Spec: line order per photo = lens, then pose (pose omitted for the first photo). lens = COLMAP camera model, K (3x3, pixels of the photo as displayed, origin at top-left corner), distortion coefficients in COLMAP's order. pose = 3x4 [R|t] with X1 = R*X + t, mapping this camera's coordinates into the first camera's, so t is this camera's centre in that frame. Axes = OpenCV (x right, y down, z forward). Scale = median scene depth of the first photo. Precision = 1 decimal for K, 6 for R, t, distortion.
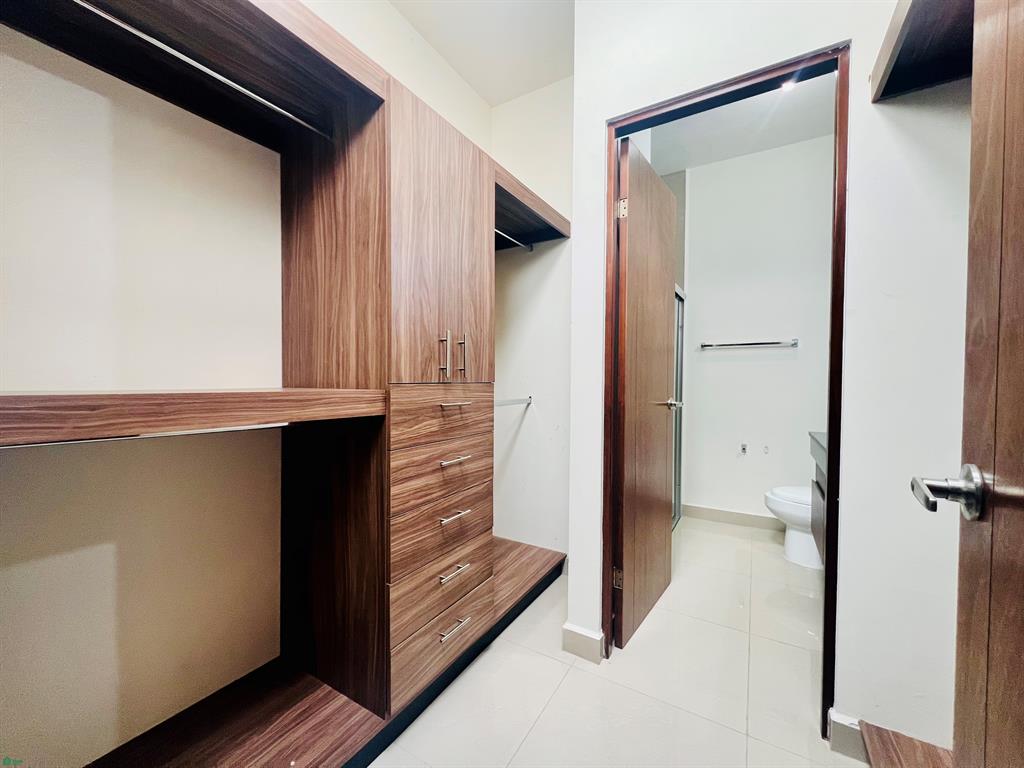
lens RADIAL K [[407.5, 0, 511.0], [0, 407.5, 384.9], [0, 0, 1]] dist [-0.002596, 0.000866]
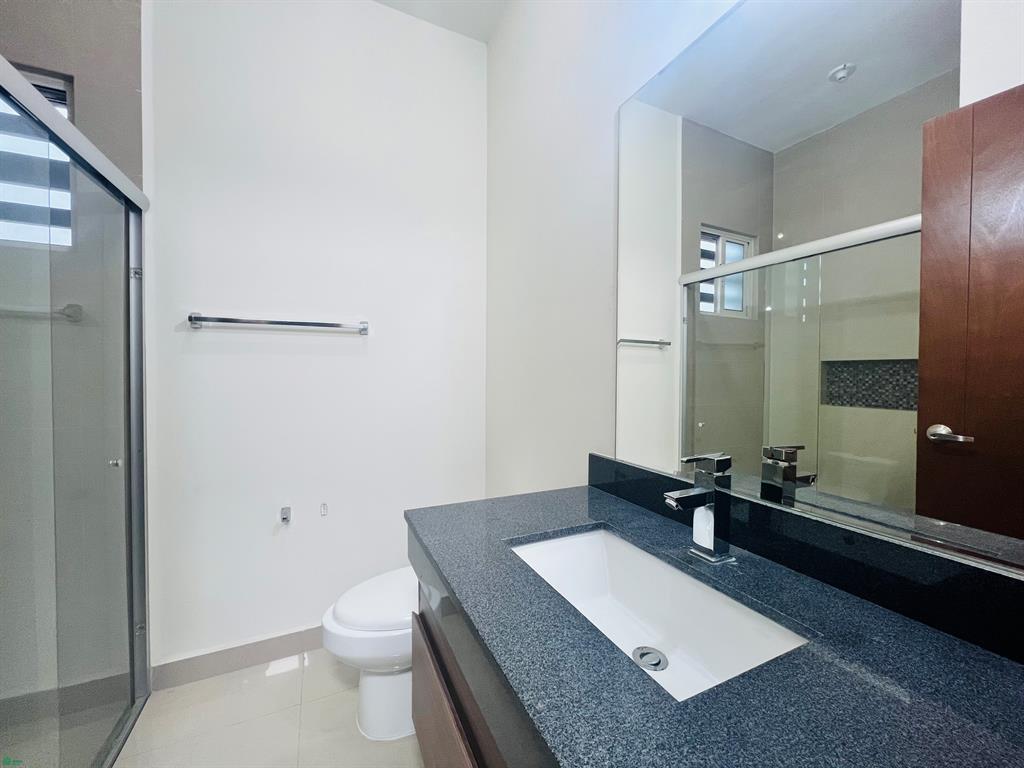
lens RADIAL K [[407.5, 0, 509.8], [0, 407.5, 377.2], [0, 0, 1]] dist [-0.002596, 0.000866]
pose [[0.546299, -0.030233, 0.837044, 0.288689], [0.003914, 0.999430, 0.033543, -0.046416], [-0.837581, -0.015048, 0.546106, 0.457845]]
